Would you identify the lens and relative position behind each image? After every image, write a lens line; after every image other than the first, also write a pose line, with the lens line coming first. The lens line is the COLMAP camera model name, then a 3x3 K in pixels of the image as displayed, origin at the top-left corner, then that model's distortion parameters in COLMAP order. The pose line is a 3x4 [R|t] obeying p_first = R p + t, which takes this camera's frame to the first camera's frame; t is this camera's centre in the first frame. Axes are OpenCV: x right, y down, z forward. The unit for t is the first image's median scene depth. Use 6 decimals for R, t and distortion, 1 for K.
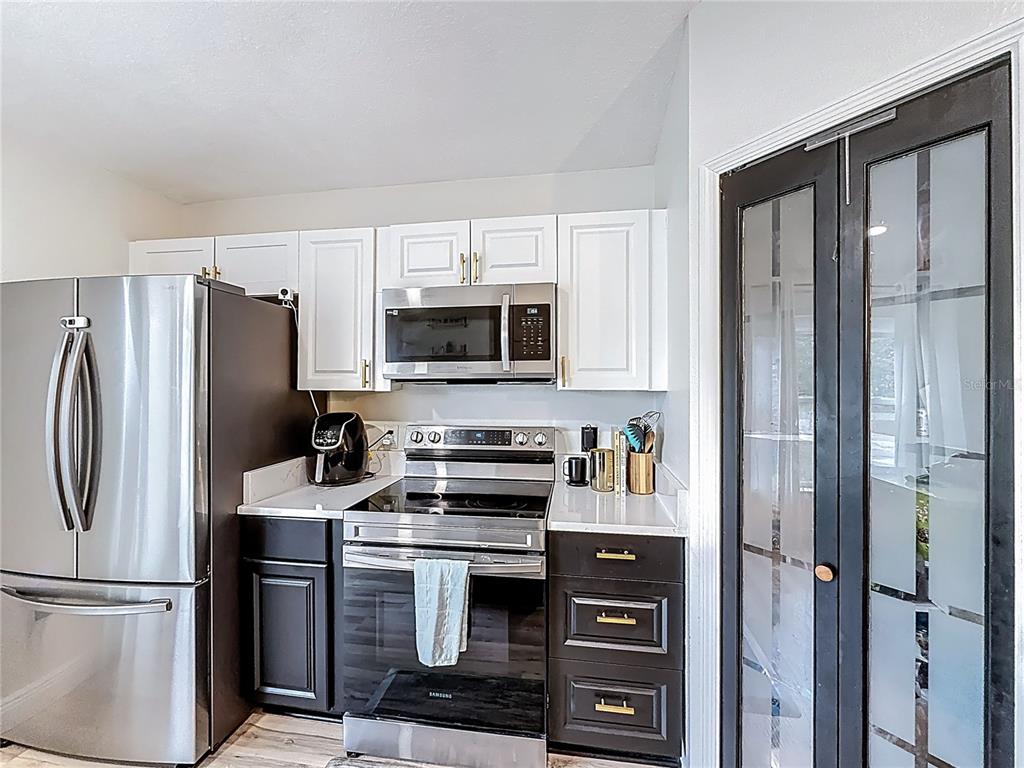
lens RADIAL K [[412.6, 0, 519.1], [0, 412.6, 383.9], [0, 0, 1]] dist [0.000129, 0.000331]
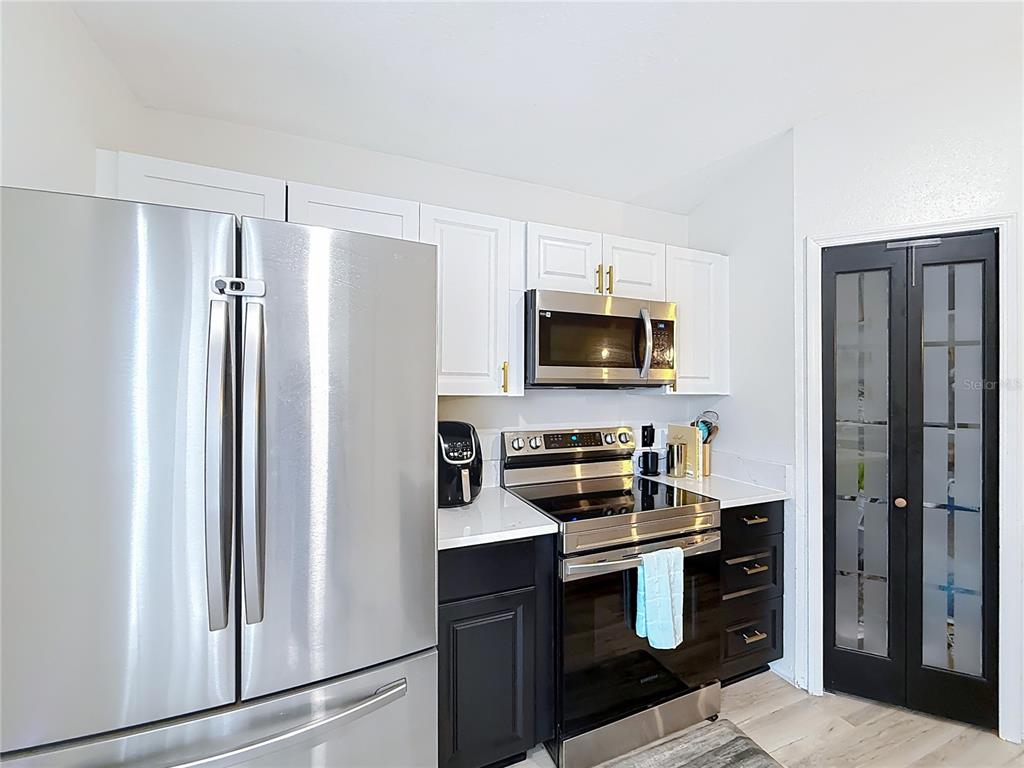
lens RADIAL K [[412.6, 0, 509.4], [0, 412.6, 386.2], [0, 0, 1]] dist [0.000129, 0.000331]
pose [[0.860042, 0.007127, 0.510174, -0.866640], [-0.003561, 0.999962, -0.007965, 0.003177], [-0.510211, 0.005034, 0.860035, 0.214614]]
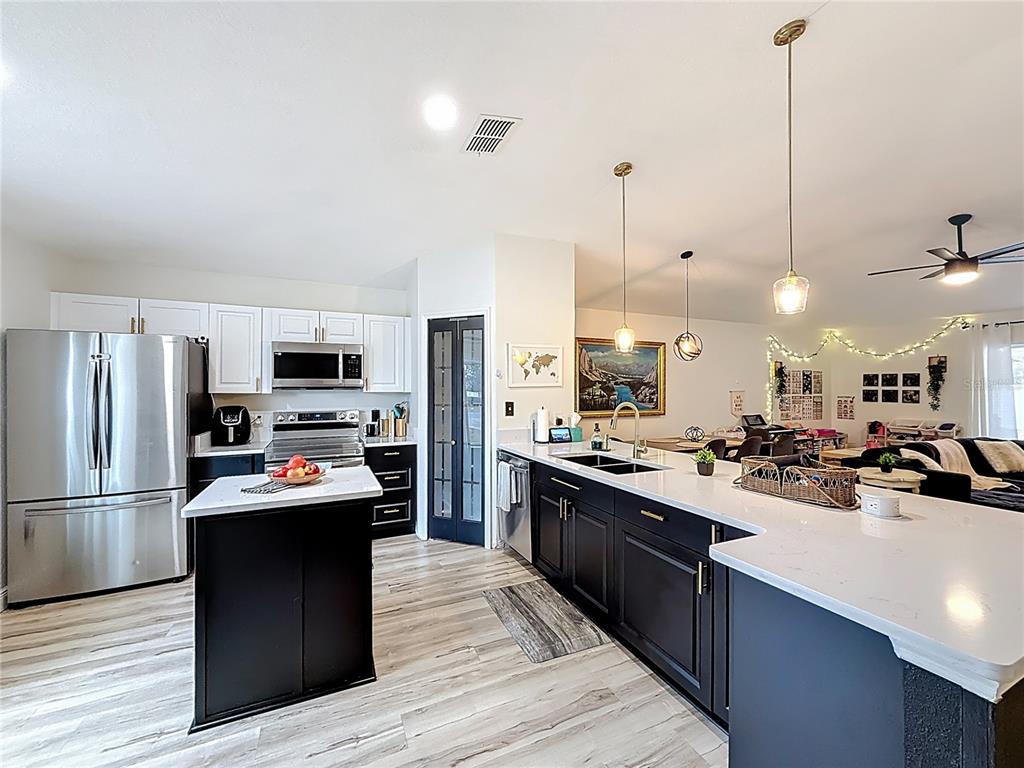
lens RADIAL K [[412.6, 0, 509.5], [0, 412.6, 386.3], [0, 0, 1]] dist [0.000129, 0.000331]
pose [[0.845160, 0.001806, 0.534511, -0.426383], [0.005270, 0.999918, -0.011712, 0.013929], [-0.534488, 0.012715, 0.845080, -1.293618]]
